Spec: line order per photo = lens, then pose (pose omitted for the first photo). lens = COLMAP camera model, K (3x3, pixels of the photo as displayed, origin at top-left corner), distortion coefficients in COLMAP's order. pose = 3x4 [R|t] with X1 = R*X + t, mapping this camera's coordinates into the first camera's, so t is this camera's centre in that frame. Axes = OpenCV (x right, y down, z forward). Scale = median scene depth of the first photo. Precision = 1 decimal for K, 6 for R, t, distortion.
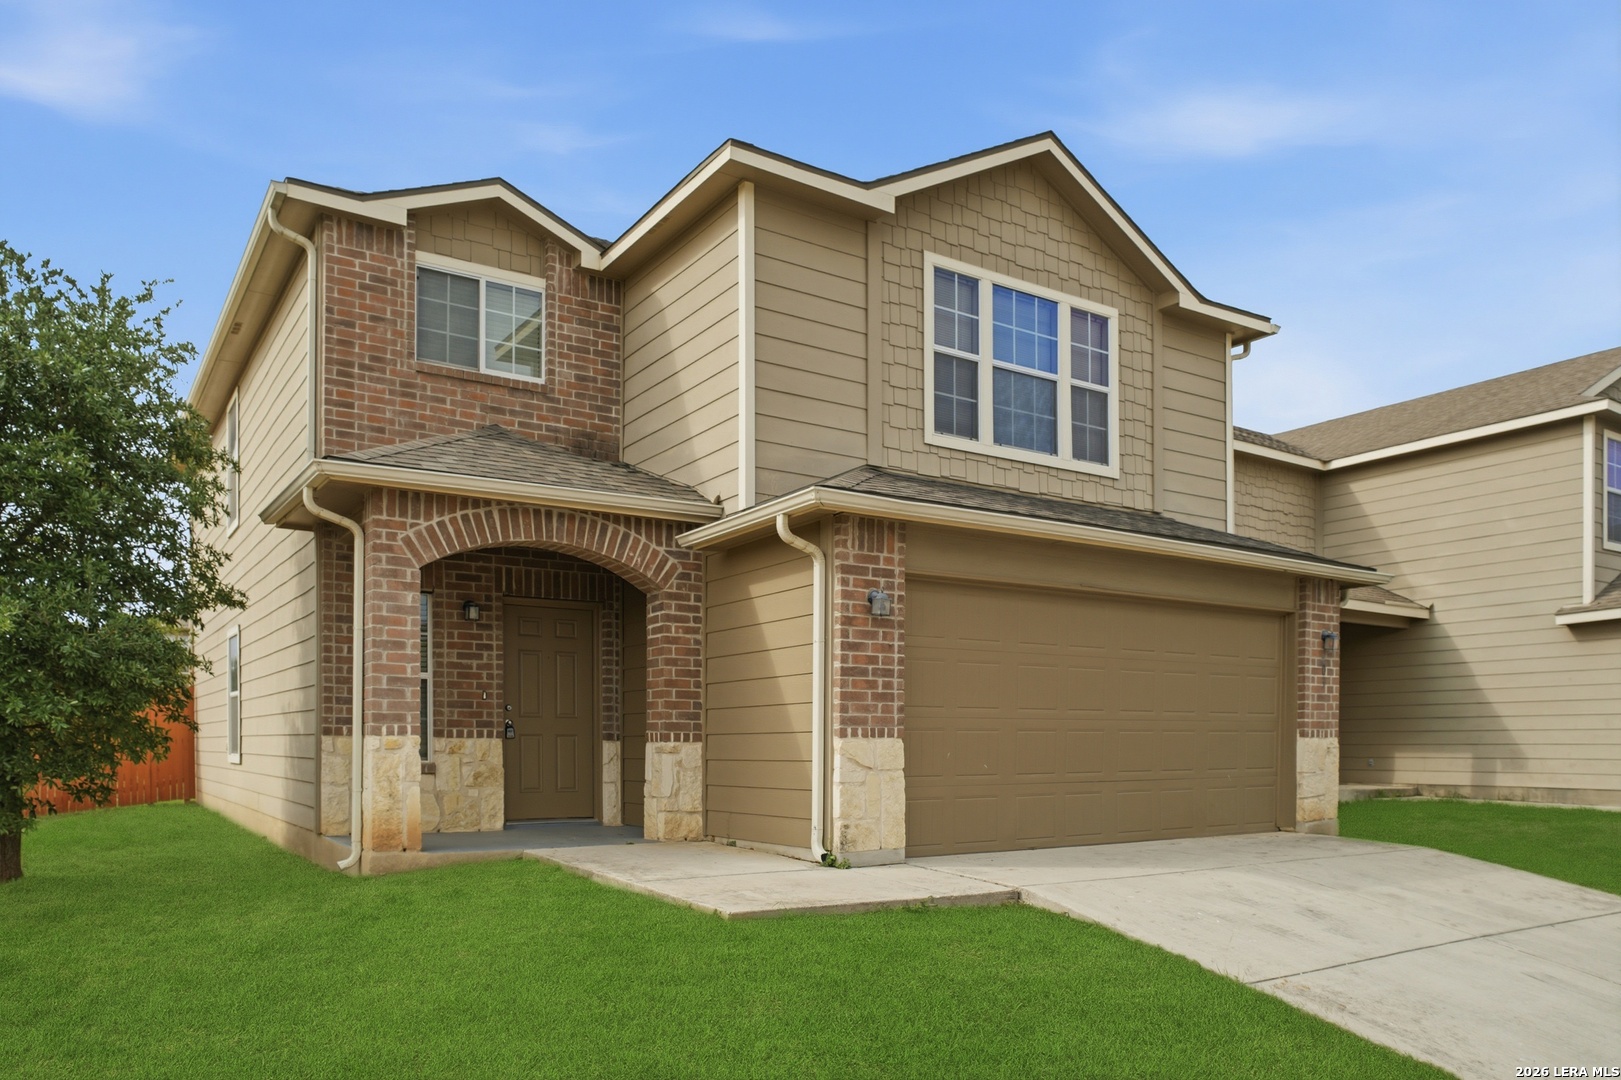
lens RADIAL K [[1163.2, 0, 817.3], [0, 1163.2, 760.3], [0, 0, 1]] dist [0.003362, -0.048833]
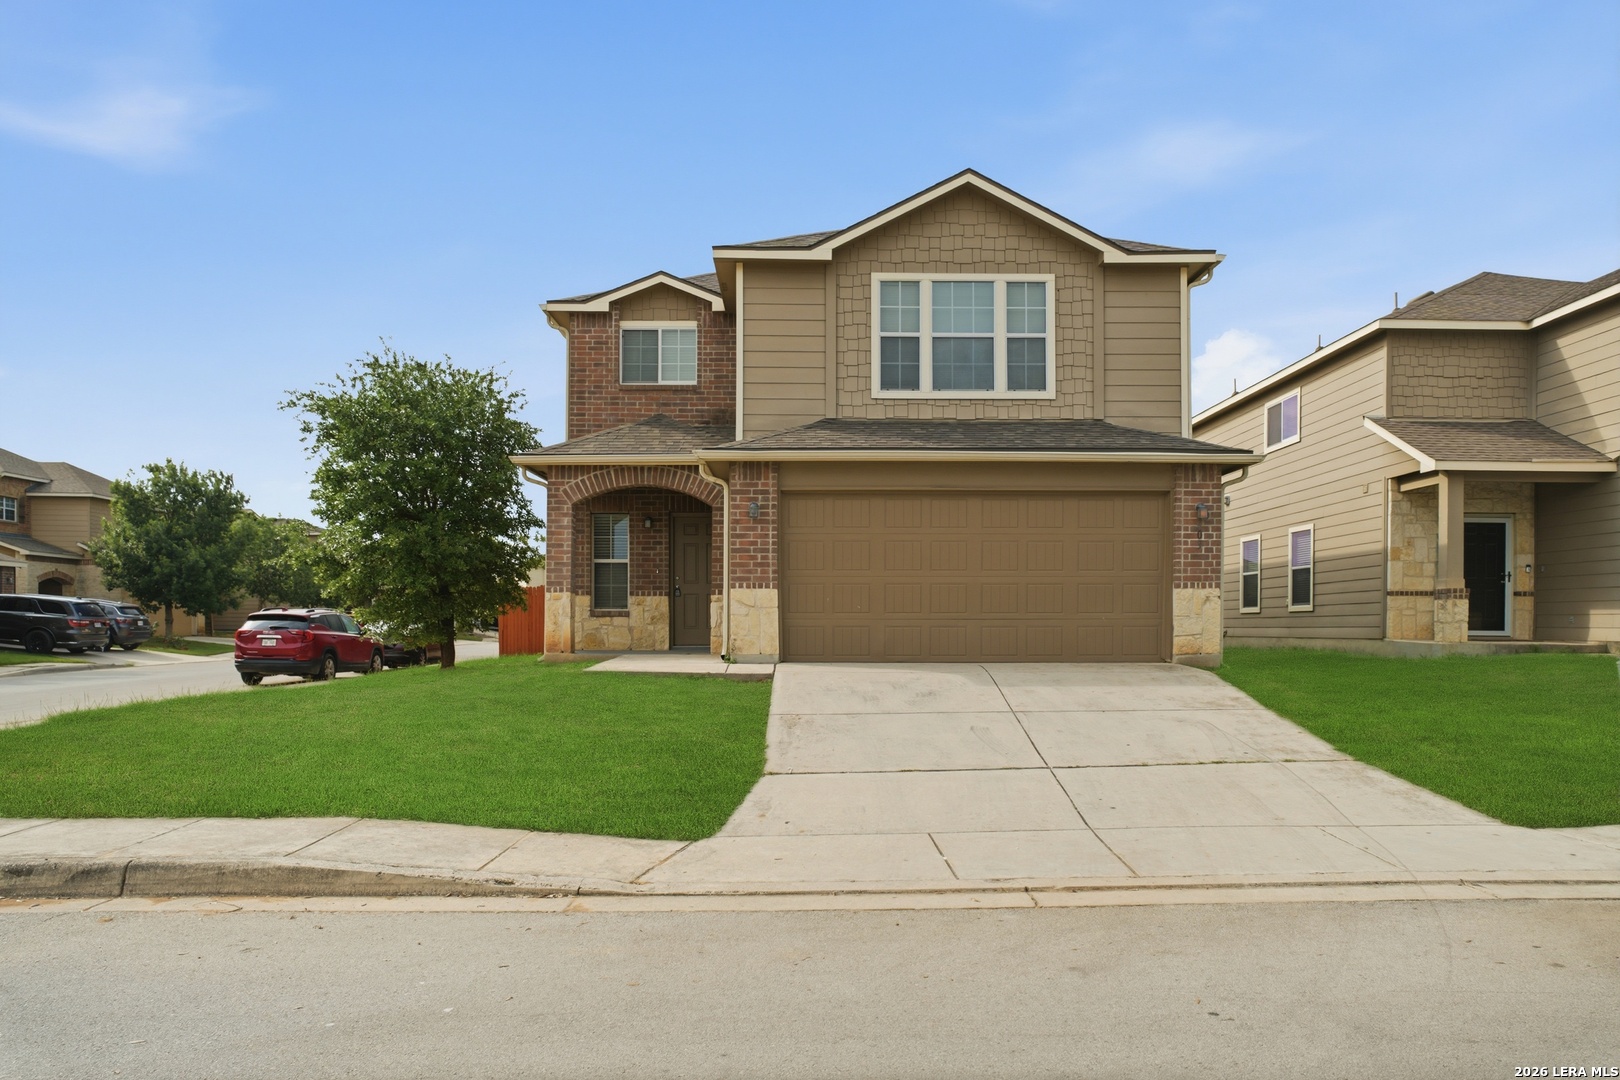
lens RADIAL K [[1133.6, 0, 810.7], [0, 1133.6, 637.3], [0, 0, 1]] dist [-0.025055, 0.002192]
pose [[0.839204, 0.005129, -0.543792, 0.825889], [-0.007551, 0.999969, -0.002220, 0.044680], [0.543764, 0.005969, 0.839217, -0.286698]]
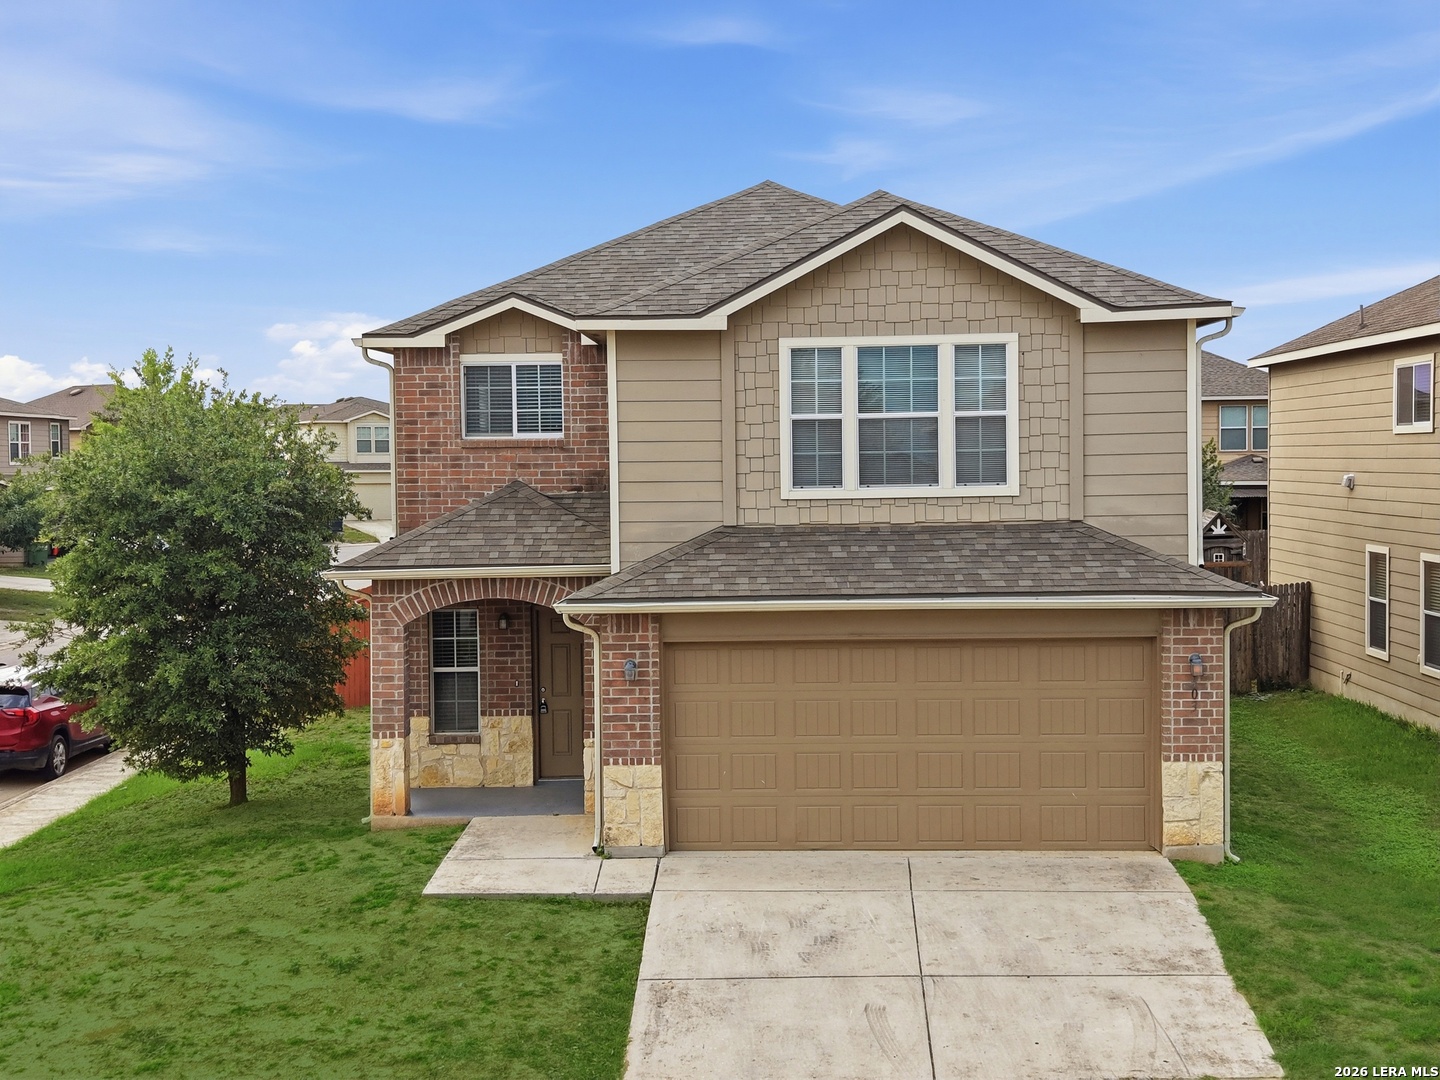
lens RADIAL K [[1938.5, 0, 712.8], [0, 1938.5, 546.9], [0, 0, 1]] dist [0.435920, -1.983426]
pose [[0.813964, 0.016998, -0.580667, 1.189921], [0.006865, 0.999221, 0.038874, -0.298470], [0.580875, -0.035628, 0.813213, -0.671742]]
